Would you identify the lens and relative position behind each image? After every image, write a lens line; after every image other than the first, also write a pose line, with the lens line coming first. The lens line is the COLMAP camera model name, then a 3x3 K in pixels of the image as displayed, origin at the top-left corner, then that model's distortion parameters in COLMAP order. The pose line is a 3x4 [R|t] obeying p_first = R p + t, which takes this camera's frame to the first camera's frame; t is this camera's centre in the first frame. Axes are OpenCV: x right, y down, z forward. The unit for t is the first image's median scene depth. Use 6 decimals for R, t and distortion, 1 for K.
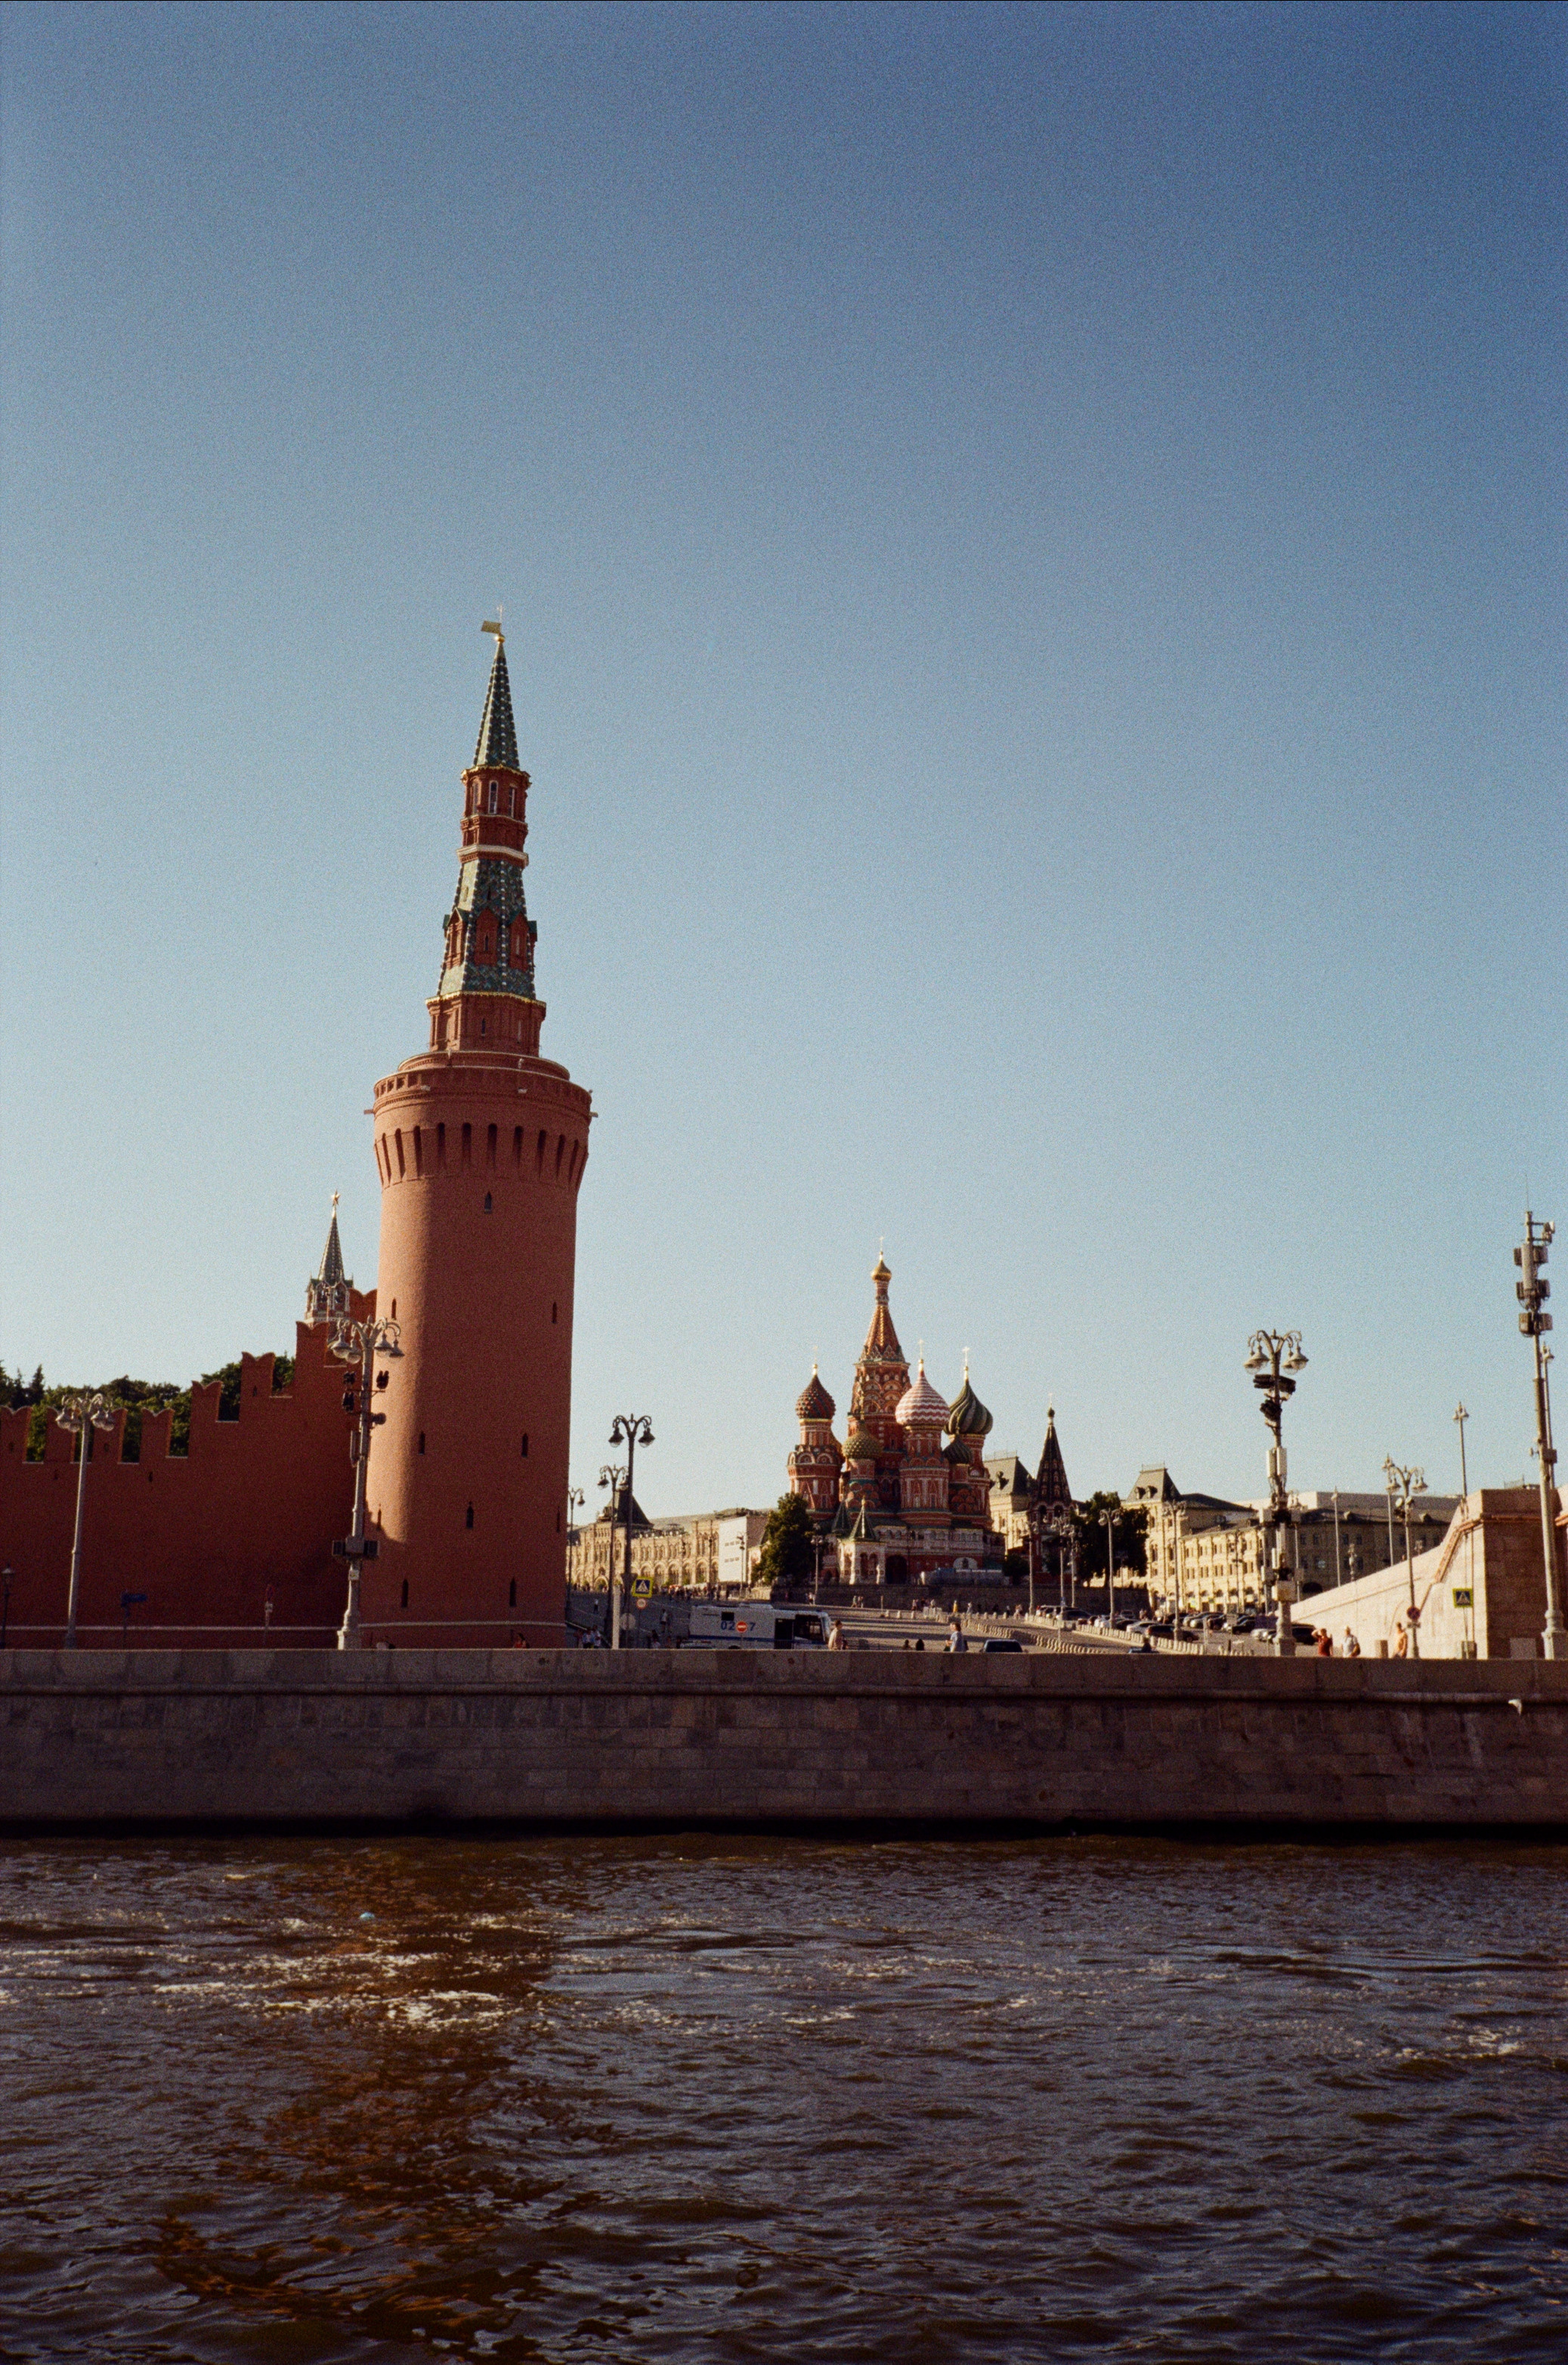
lens RADIAL K [[2176.2, 0, 784.0], [0, 2176.2, 1182.5], [0, 0, 1]] dist [0.171465, -0.385522]
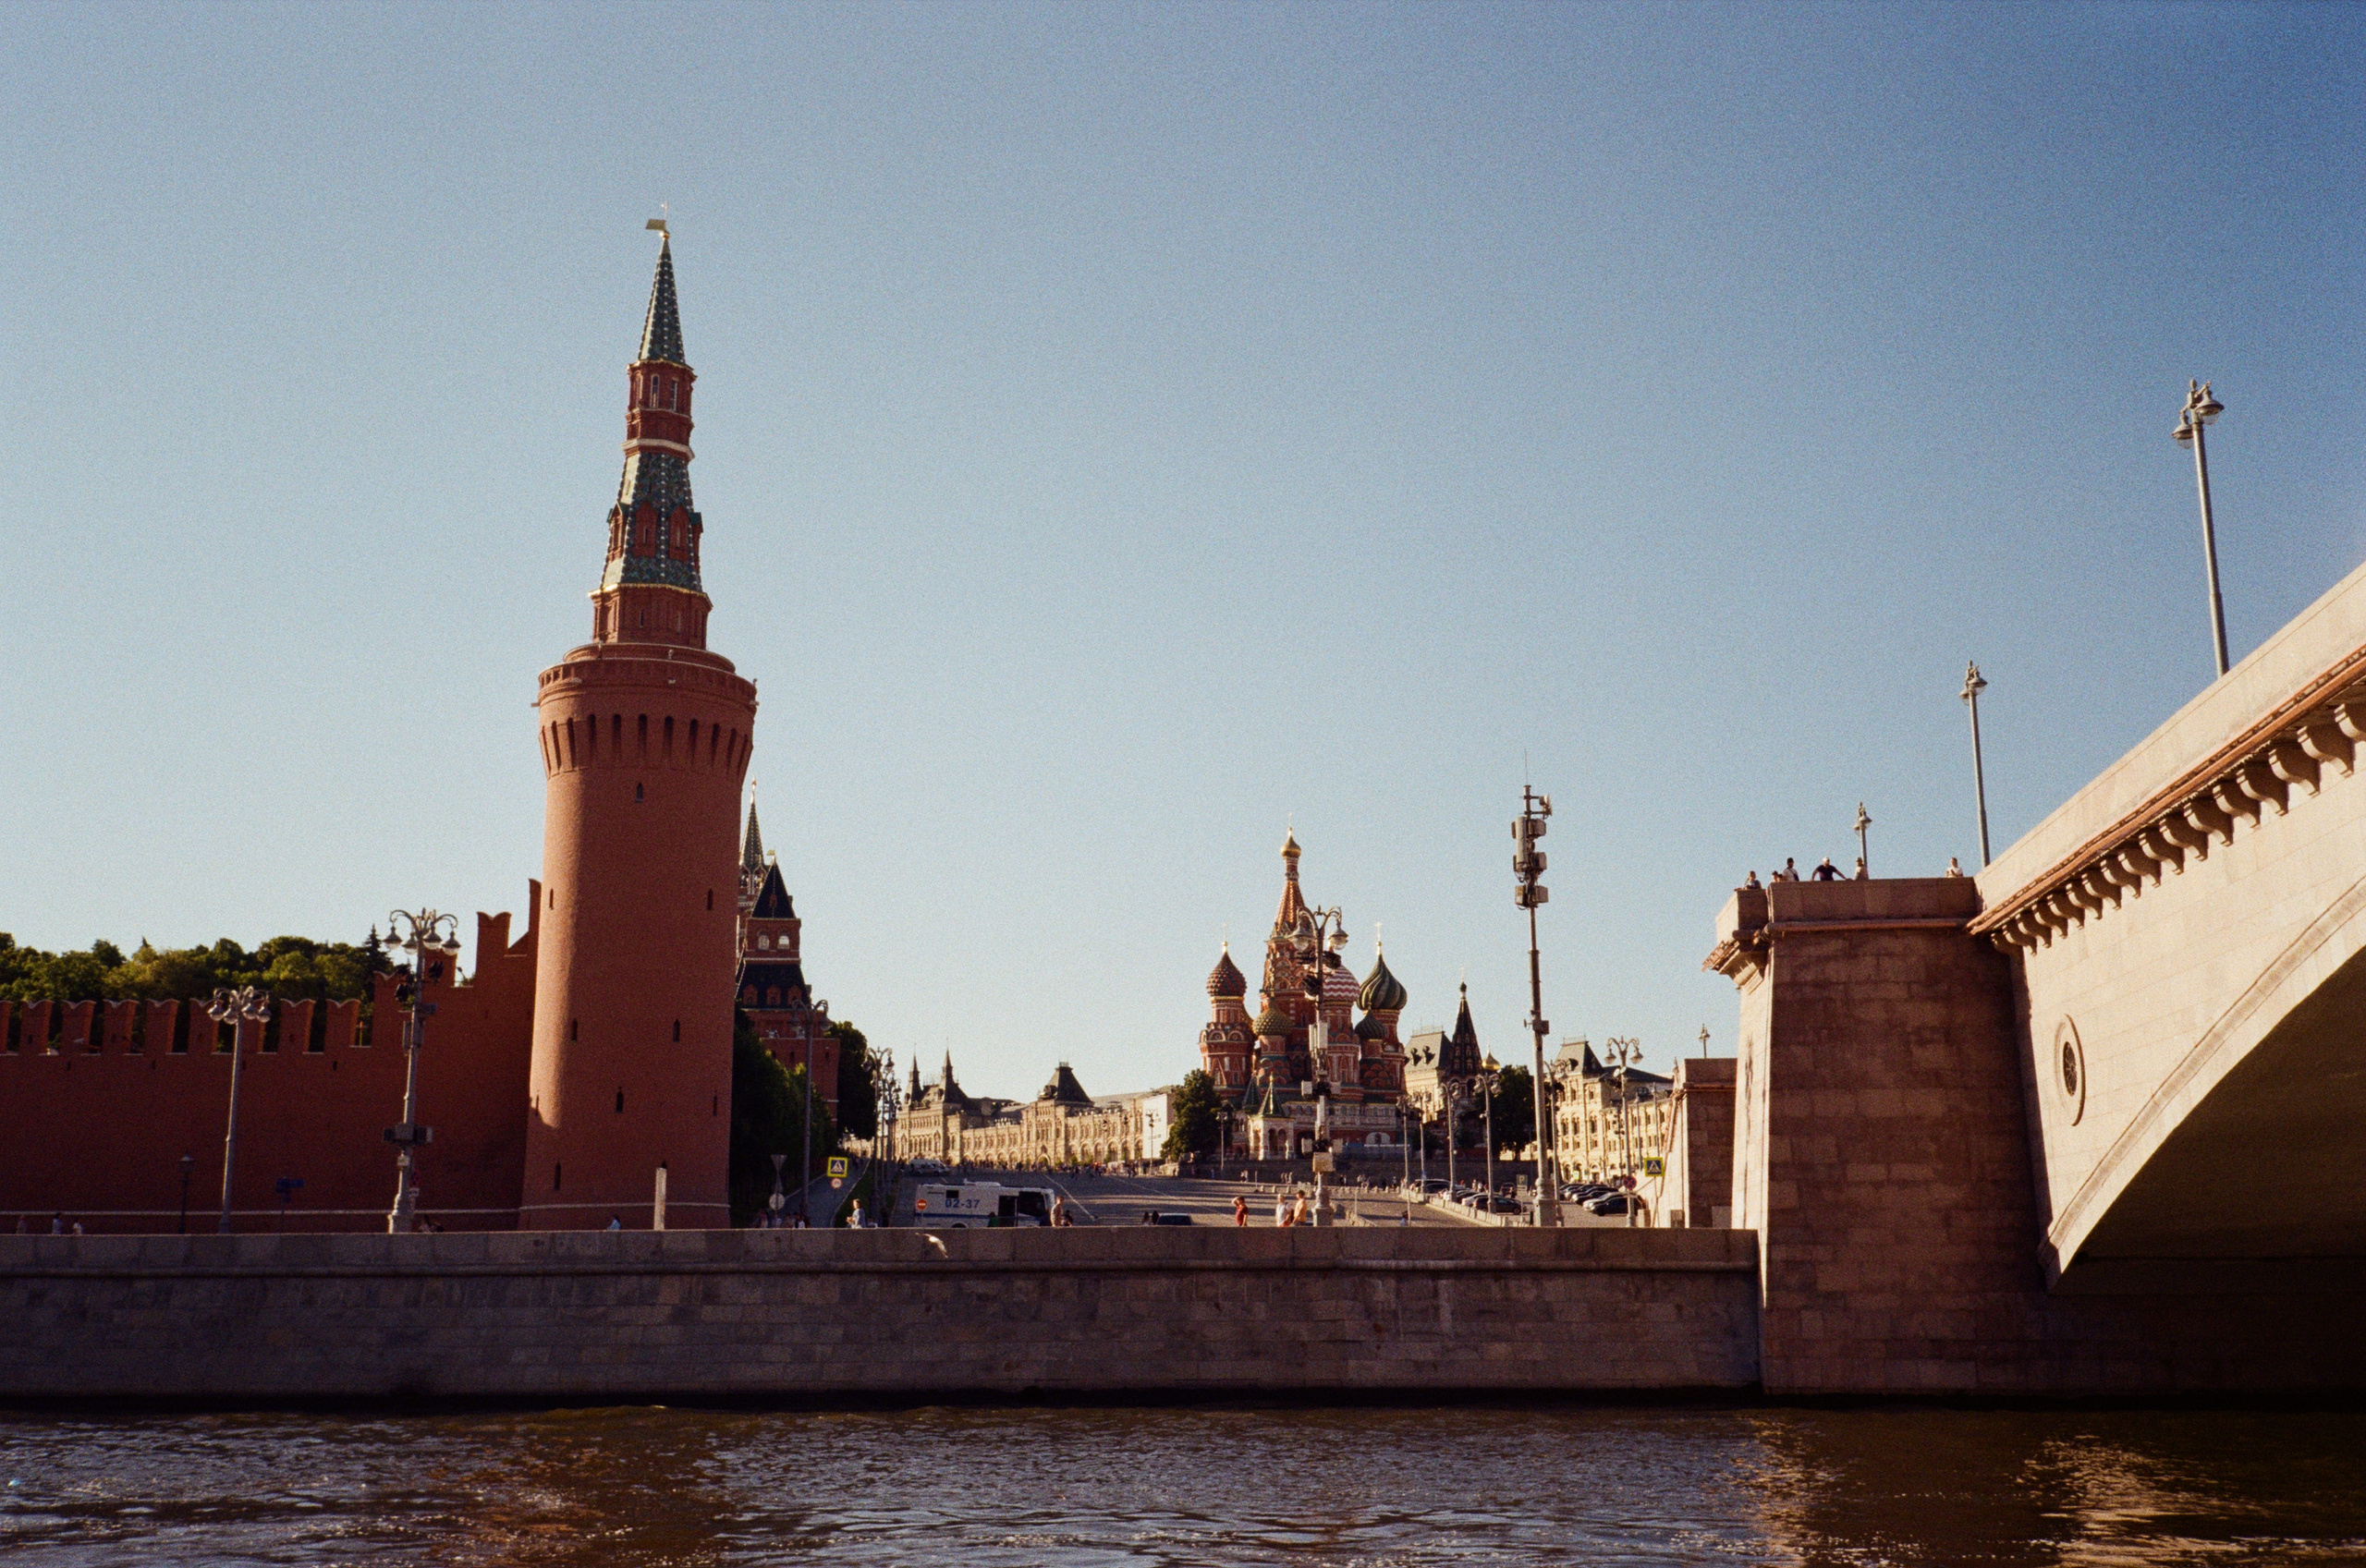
lens RADIAL K [[2183.7, 0, 1179.6], [0, 2183.7, 793.3], [0, 0, 1]] dist [0.155914, -0.292696]
pose [[0.998663, -0.017829, -0.048520, 0.164375], [0.018582, 0.999713, 0.015115, -0.001114], [0.048237, -0.015997, 0.998708, -0.009884]]
